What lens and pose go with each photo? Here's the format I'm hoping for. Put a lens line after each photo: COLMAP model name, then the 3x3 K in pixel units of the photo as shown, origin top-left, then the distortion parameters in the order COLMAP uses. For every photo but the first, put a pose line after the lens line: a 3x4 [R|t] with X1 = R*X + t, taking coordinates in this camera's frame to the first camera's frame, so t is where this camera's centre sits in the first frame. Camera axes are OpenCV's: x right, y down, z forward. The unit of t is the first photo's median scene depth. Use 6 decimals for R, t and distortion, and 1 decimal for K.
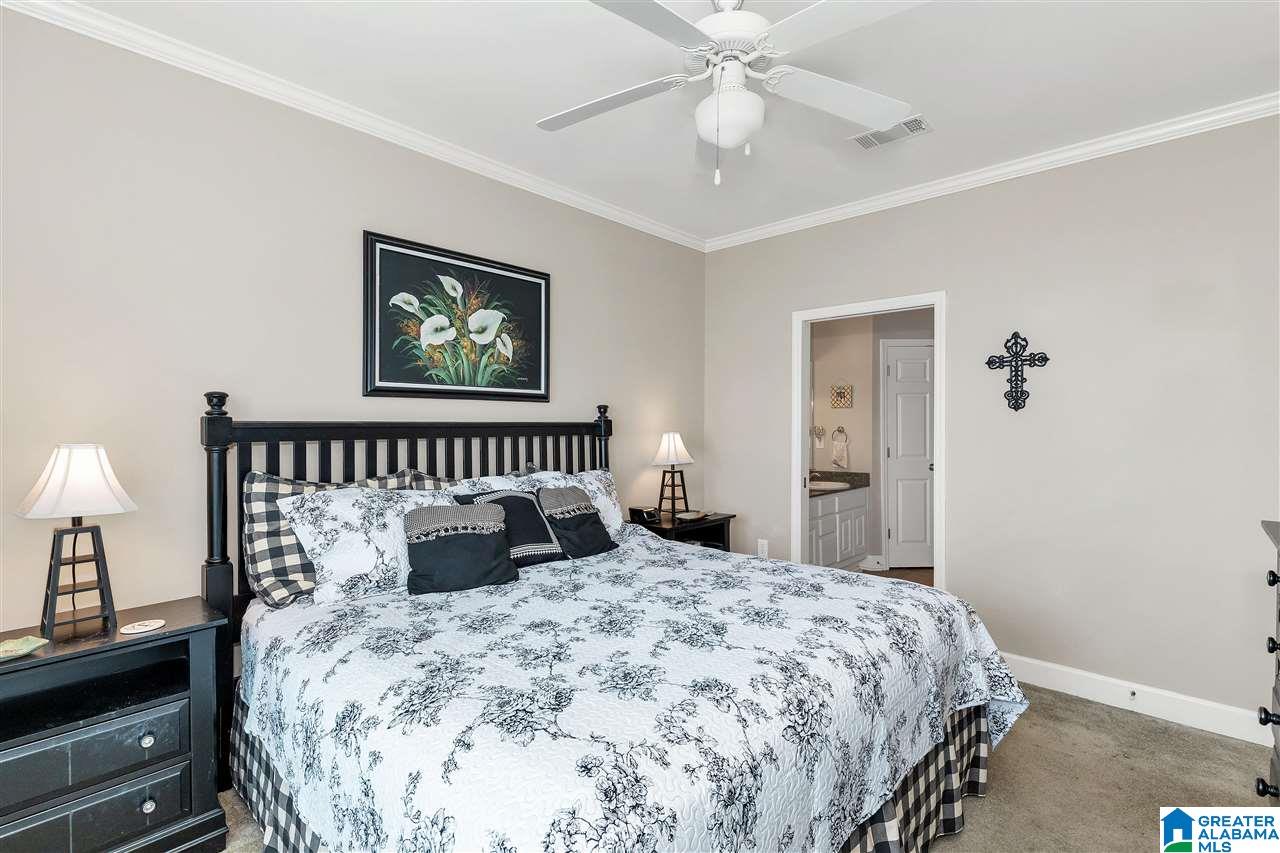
lens RADIAL K [[583.9, 0, 654.2], [0, 583.9, 424.6], [0, 0, 1]] dist [0.009635, 0.000084]
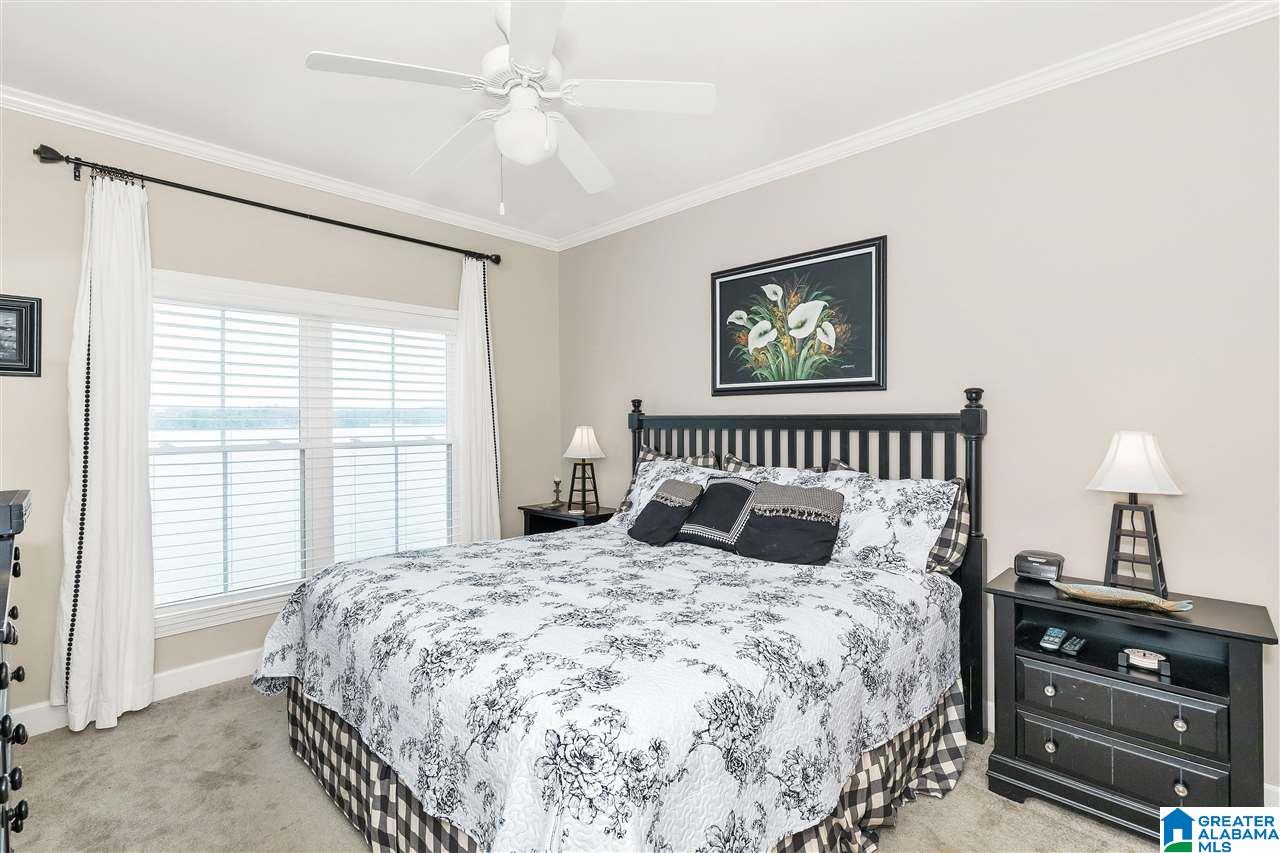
lens RADIAL K [[592.7, 0, 640.0], [0, 592.7, 426.5], [0, 0, 1]] dist [-0.058419, 0.000239]
pose [[-0.055325, 0.020834, -0.998251, 0.776448], [0.007808, 0.999761, 0.020433, -0.007295], [0.998438, -0.006664, -0.055474, 0.804559]]
